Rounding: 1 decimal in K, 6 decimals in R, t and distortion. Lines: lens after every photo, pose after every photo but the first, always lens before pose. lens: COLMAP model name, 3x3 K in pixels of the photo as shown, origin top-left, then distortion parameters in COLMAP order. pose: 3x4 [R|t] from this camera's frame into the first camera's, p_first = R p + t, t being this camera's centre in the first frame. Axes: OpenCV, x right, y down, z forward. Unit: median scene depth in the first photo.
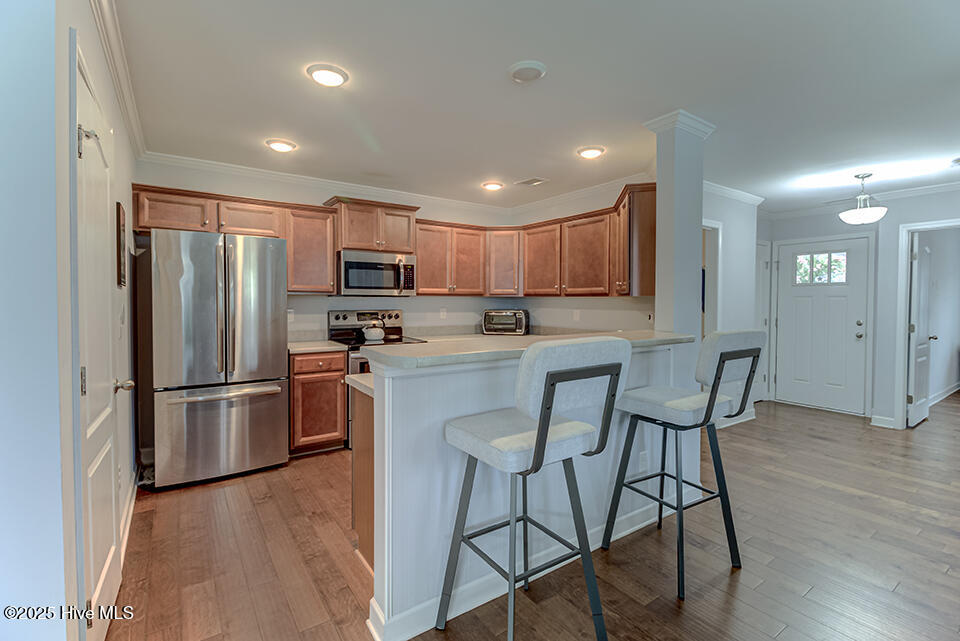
lens RADIAL K [[443.1, 0, 486.8], [0, 443.1, 311.0], [0, 0, 1]] dist [0.004064, -0.004421]
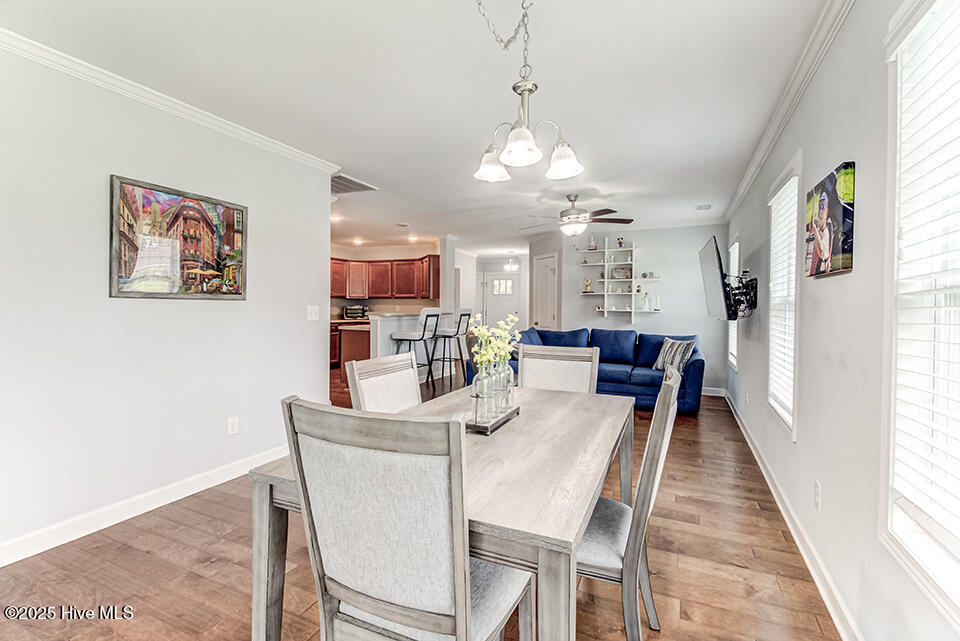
lens RADIAL K [[443.1, 0, 480.8], [0, 443.1, 310.1], [0, 0, 1]] dist [0.004064, -0.004421]
pose [[0.866852, -0.001431, 0.498564, -0.497716], [0.006851, 0.999936, -0.009042, 0.041825], [-0.498519, 0.011253, 0.866806, -0.972937]]
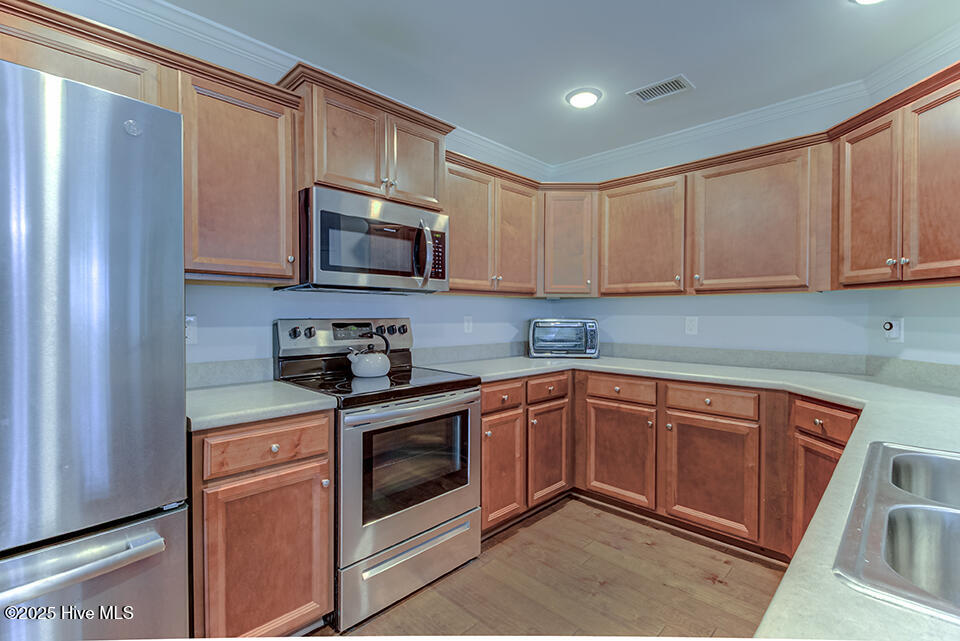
lens RADIAL K [[443.1, 0, 491.8], [0, 443.1, 317.7], [0, 0, 1]] dist [0.004064, -0.004421]
pose [[0.978981, -0.004706, 0.203898, -0.222255], [0.007984, 0.999852, -0.015259, 0.006816], [-0.203796, 0.016567, 0.978873, 0.474250]]
